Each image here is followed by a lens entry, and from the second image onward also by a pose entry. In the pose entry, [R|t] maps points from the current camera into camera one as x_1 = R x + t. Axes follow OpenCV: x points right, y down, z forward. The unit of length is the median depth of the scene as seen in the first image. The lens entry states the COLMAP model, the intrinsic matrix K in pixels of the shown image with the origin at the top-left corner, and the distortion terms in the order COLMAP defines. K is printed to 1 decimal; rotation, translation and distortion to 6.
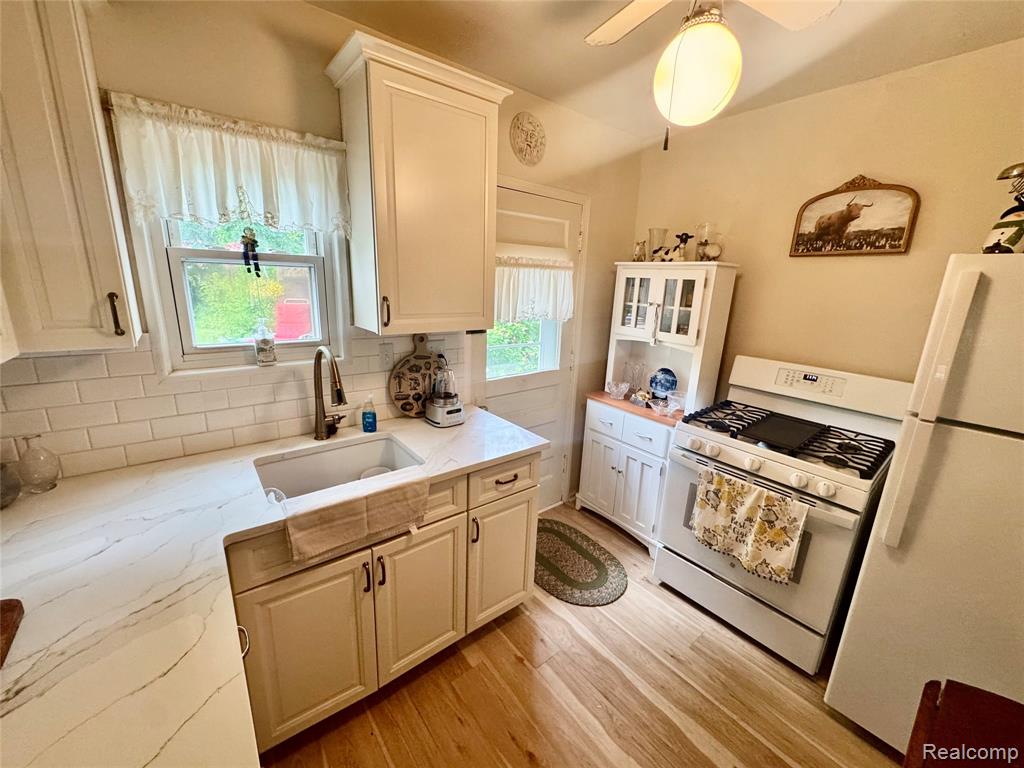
lens RADIAL K [[410.5, 0, 517.1], [0, 410.5, 383.4], [0, 0, 1]] dist [-0.002320, 0.000926]
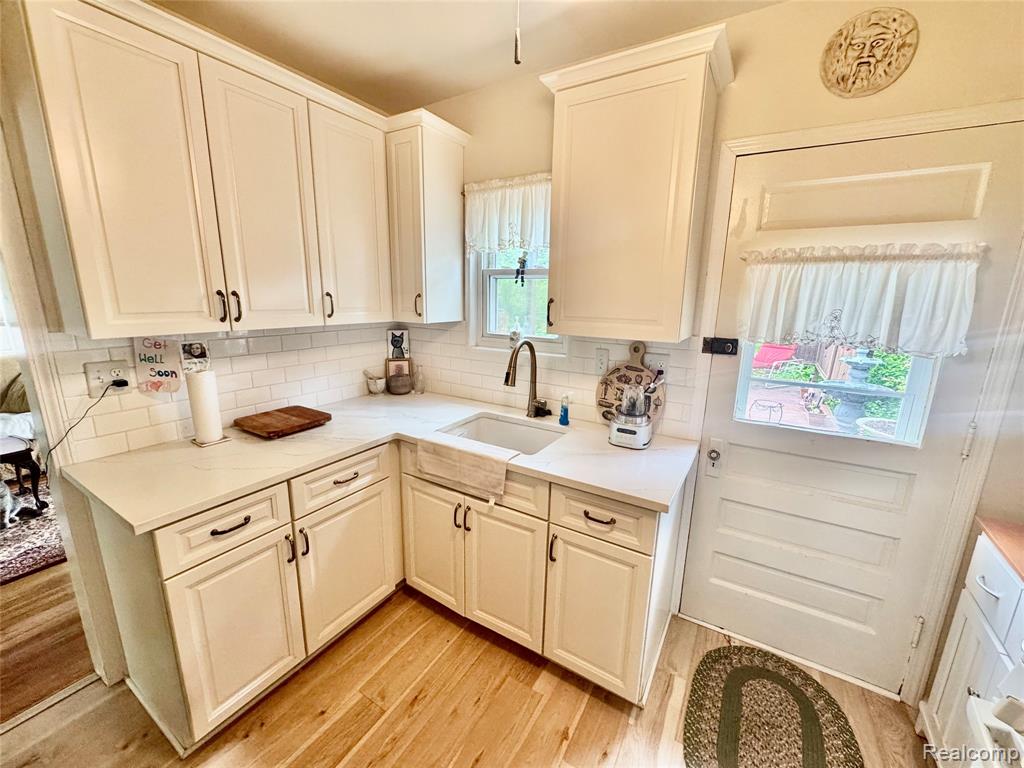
lens RADIAL K [[410.5, 0, 516.5], [0, 410.5, 383.1], [0, 0, 1]] dist [-0.002320, 0.000926]
pose [[0.345534, 0.173997, -0.922134, 0.274189], [-0.236683, 0.967050, 0.093784, -0.028781], [0.908068, 0.185848, 0.375331, 0.212186]]
